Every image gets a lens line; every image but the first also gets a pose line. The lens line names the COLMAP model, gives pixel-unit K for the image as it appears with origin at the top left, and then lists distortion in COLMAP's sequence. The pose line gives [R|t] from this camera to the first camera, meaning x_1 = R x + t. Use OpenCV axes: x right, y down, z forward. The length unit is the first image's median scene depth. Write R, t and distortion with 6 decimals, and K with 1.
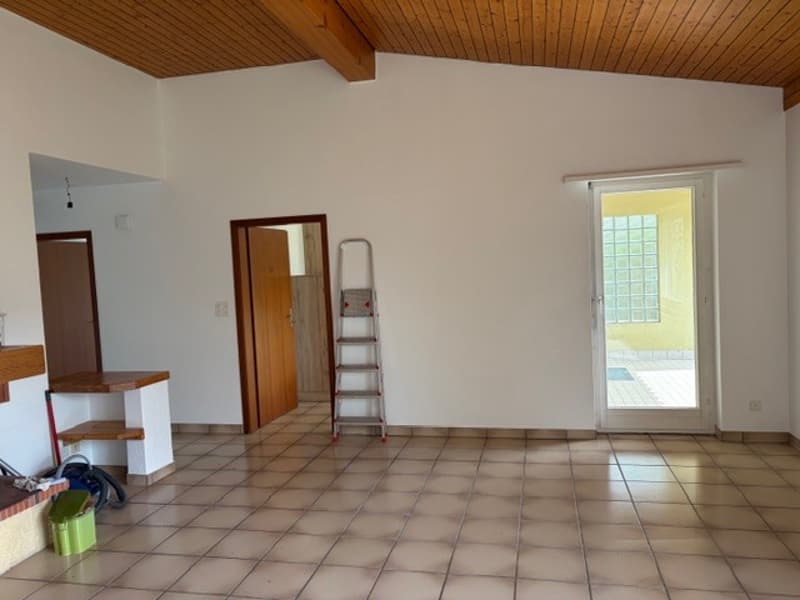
lens RADIAL K [[604.3, 0, 399.7], [0, 604.3, 301.5], [0, 0, 1]] dist [0.035436, -0.017953]
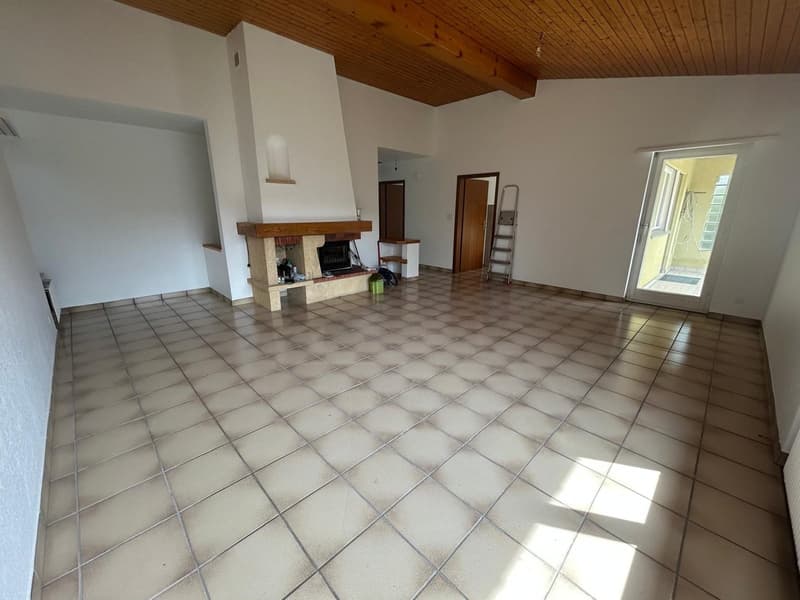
lens RADIAL K [[322.4, 0, 399.0], [0, 322.4, 300.0], [0, 0, 1]] dist [0.003439, -0.000065]
pose [[0.842482, 0.200762, -0.499918, 0.236985], [-0.080997, 0.964623, 0.250883, 0.027279], [0.532600, -0.170873, 0.828939, -0.166416]]
